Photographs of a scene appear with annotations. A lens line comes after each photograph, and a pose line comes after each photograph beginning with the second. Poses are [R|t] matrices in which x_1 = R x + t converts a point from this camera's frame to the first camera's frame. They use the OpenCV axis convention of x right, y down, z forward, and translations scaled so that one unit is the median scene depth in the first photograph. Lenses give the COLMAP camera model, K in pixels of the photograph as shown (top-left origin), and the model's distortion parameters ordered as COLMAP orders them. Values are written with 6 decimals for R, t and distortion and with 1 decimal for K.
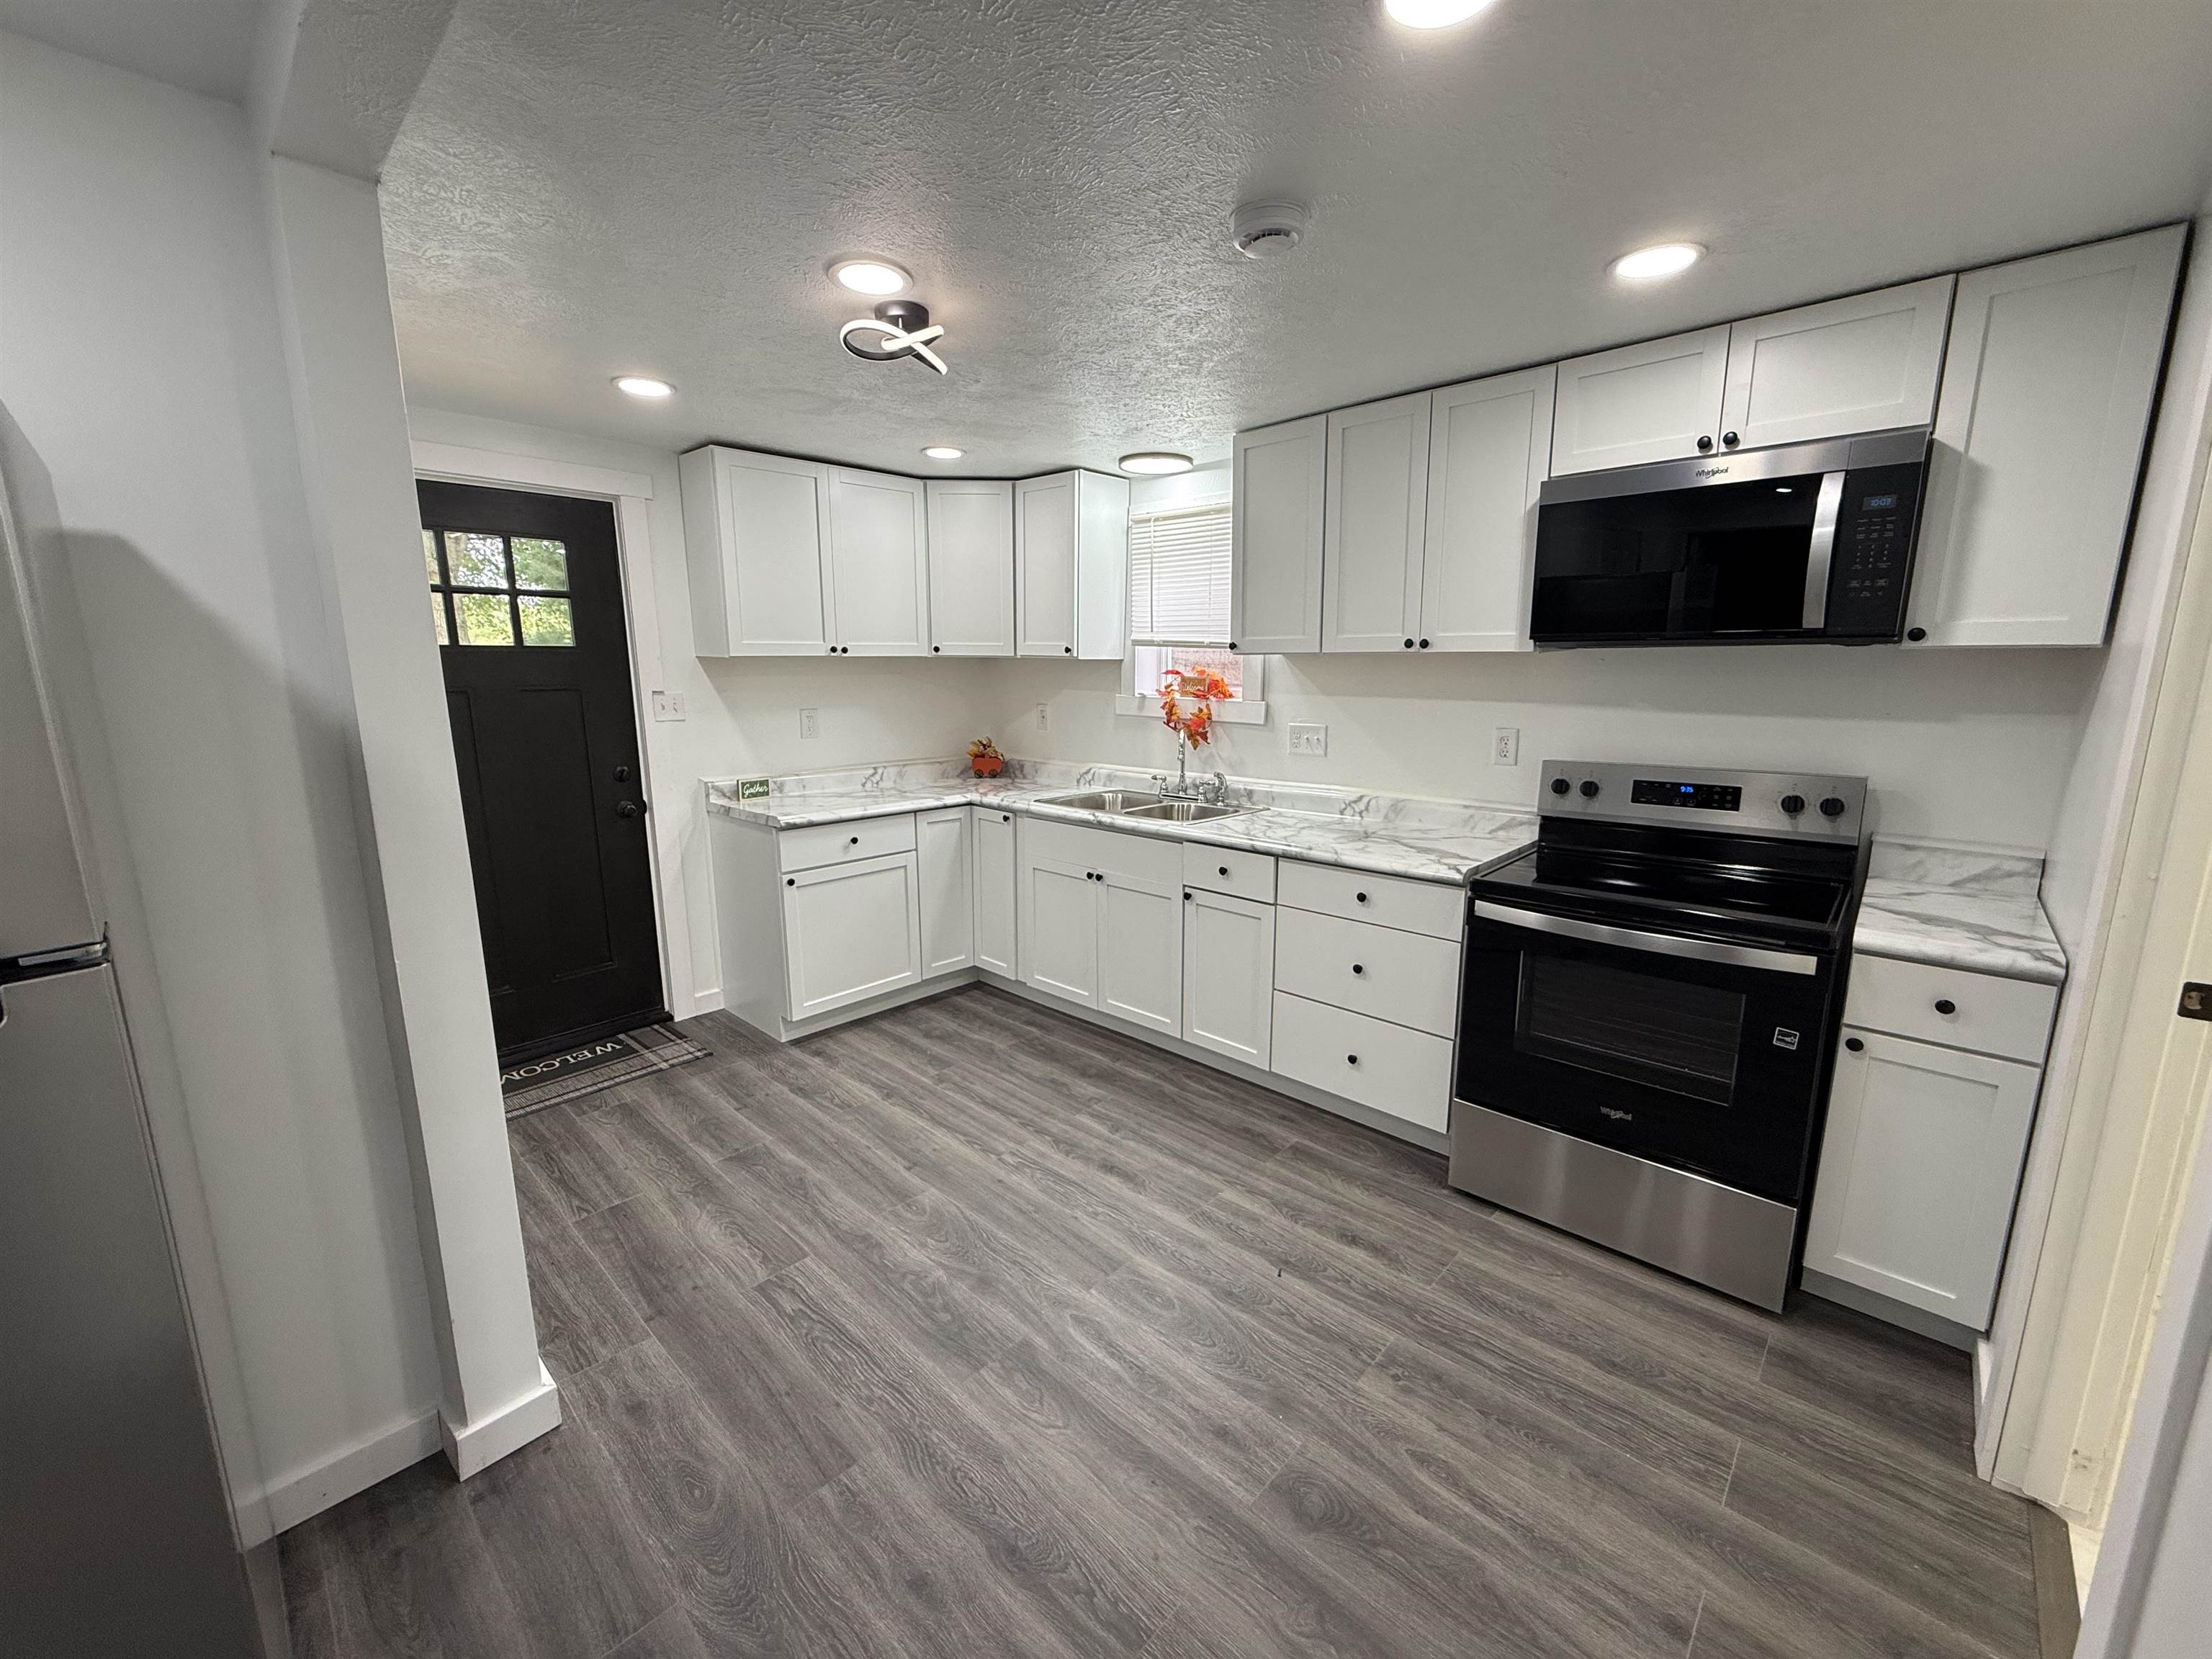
lens RADIAL K [[881.4, 0, 1094.2], [0, 881.4, 828.0], [0, 0, 1]] dist [0.001877, 0.000259]
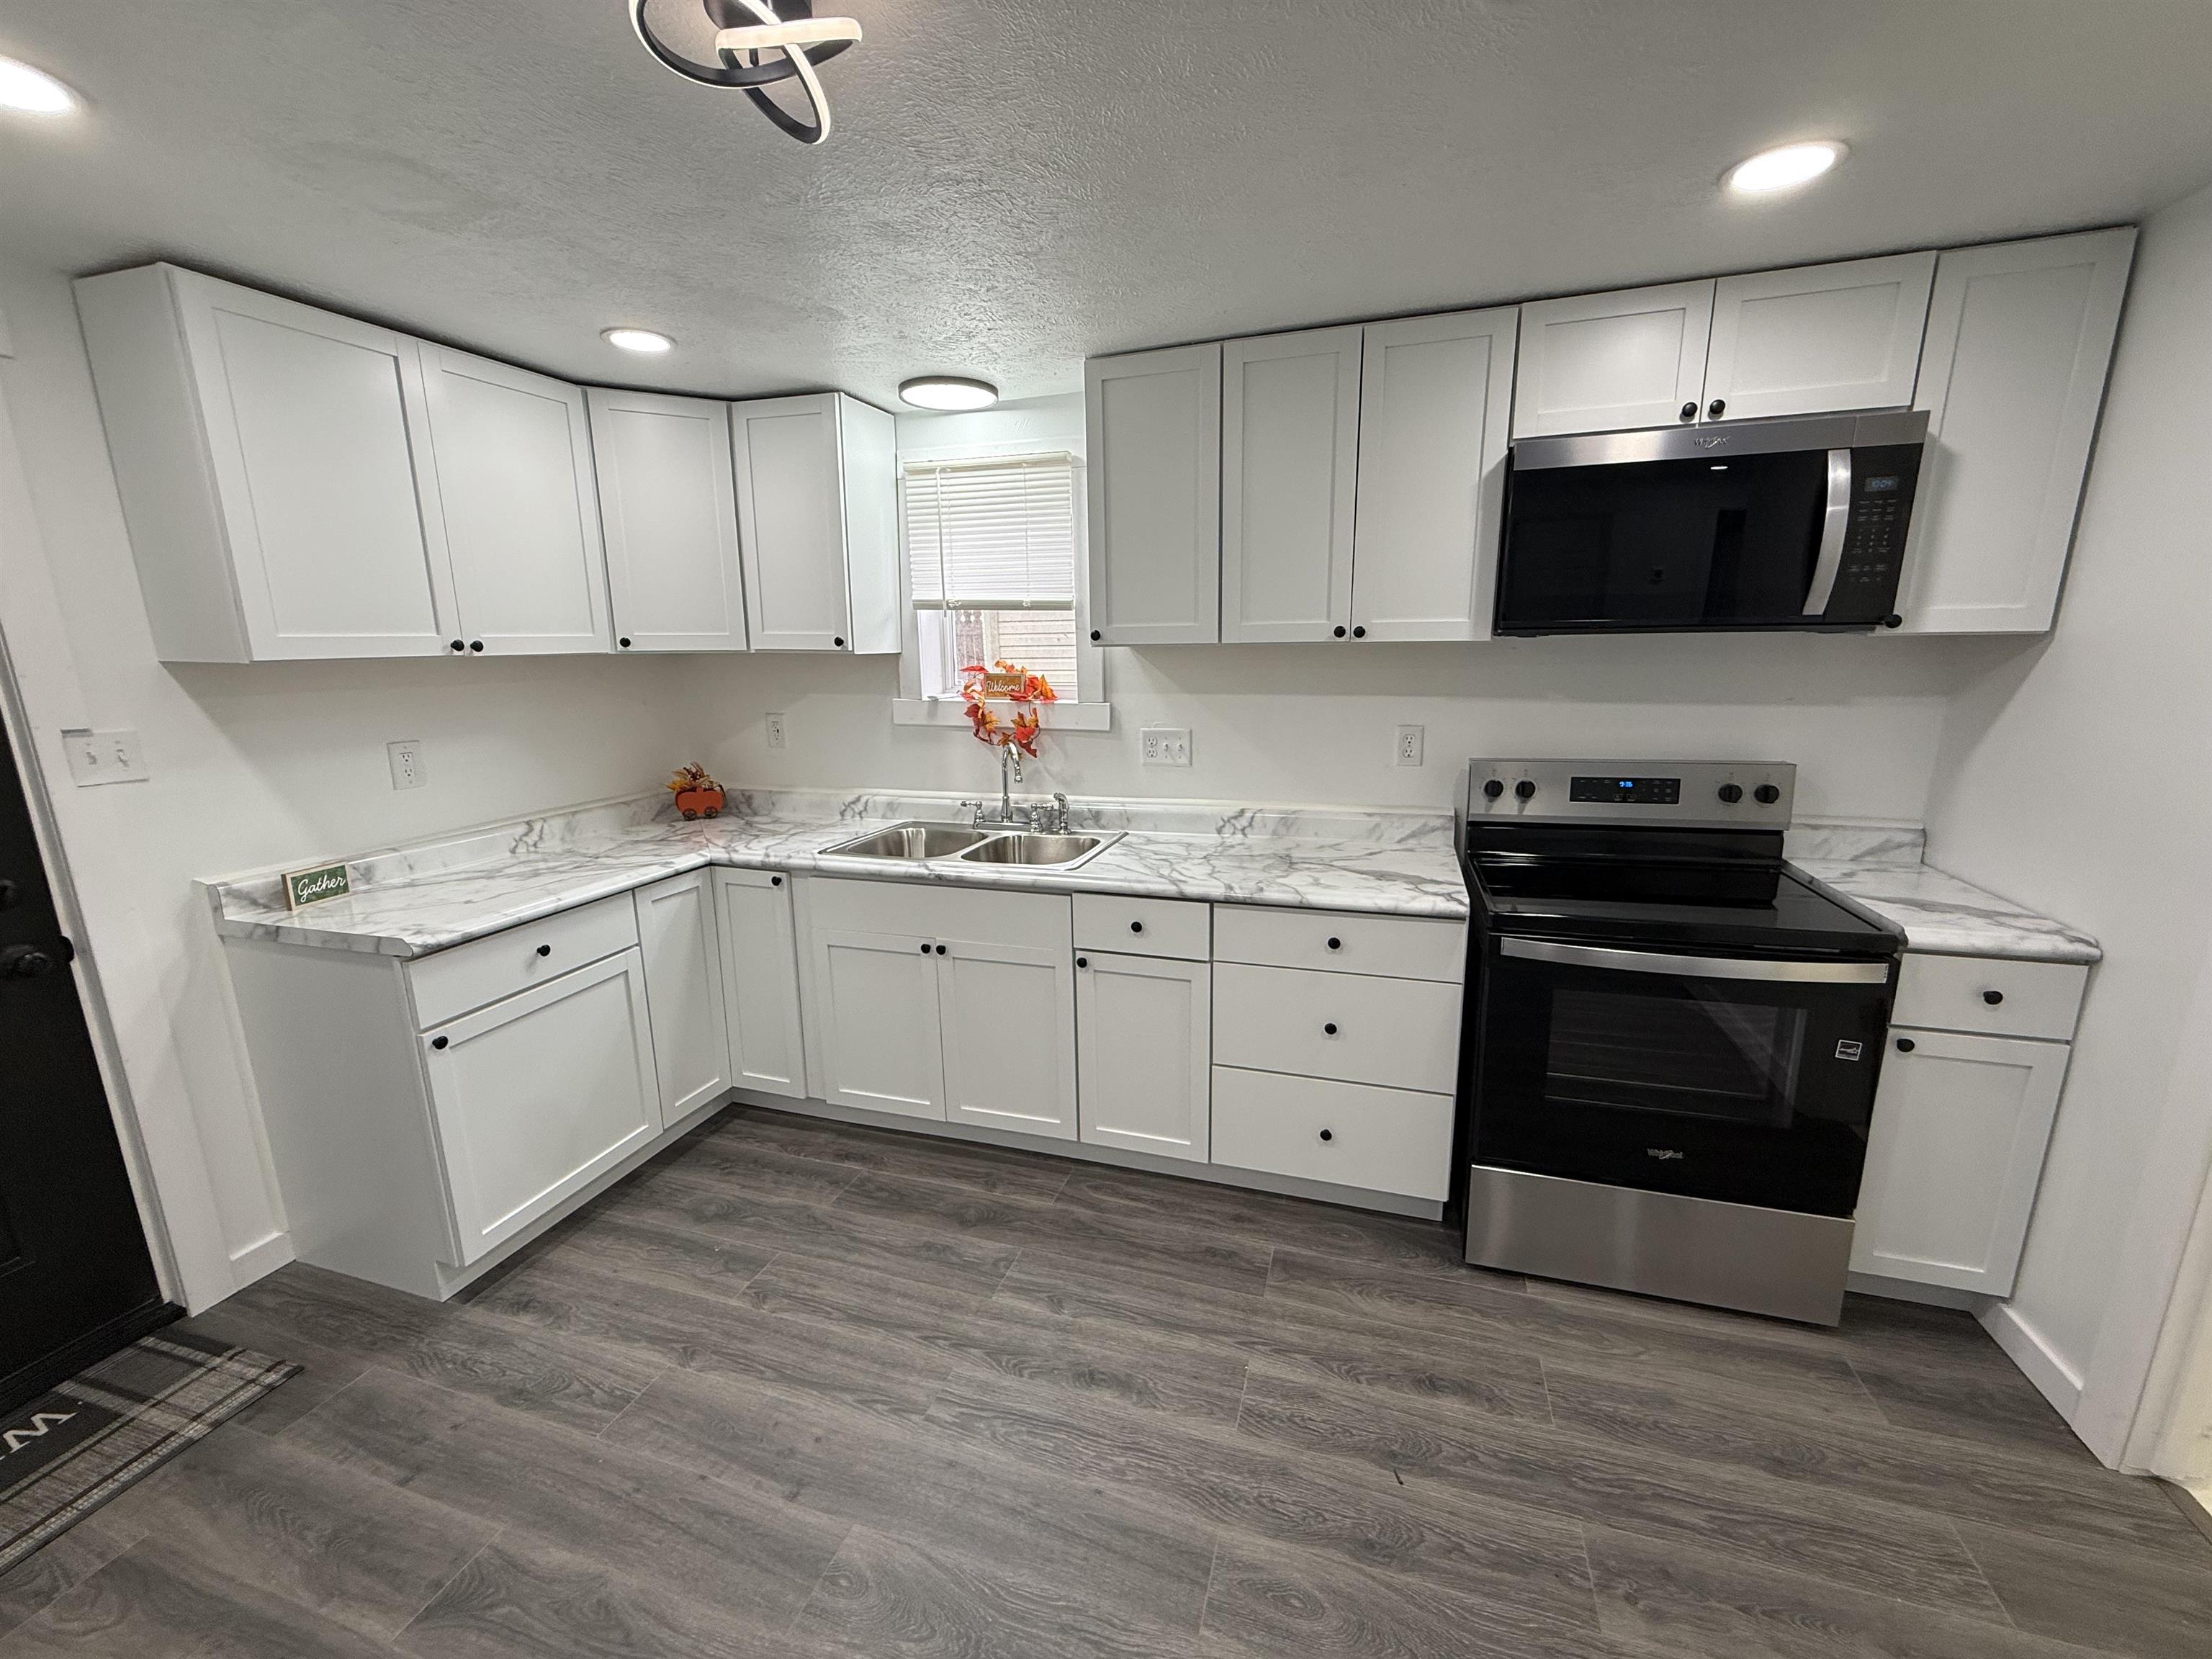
lens RADIAL K [[881.4, 0, 1094.2], [0, 881.4, 828.0], [0, 0, 1]] dist [0.001877, 0.000259]
pose [[0.901128, -0.100599, 0.421722, -0.210645], [0.093230, 0.994915, 0.038118, -0.072328], [-0.423412, 0.004968, 0.905924, 0.317961]]
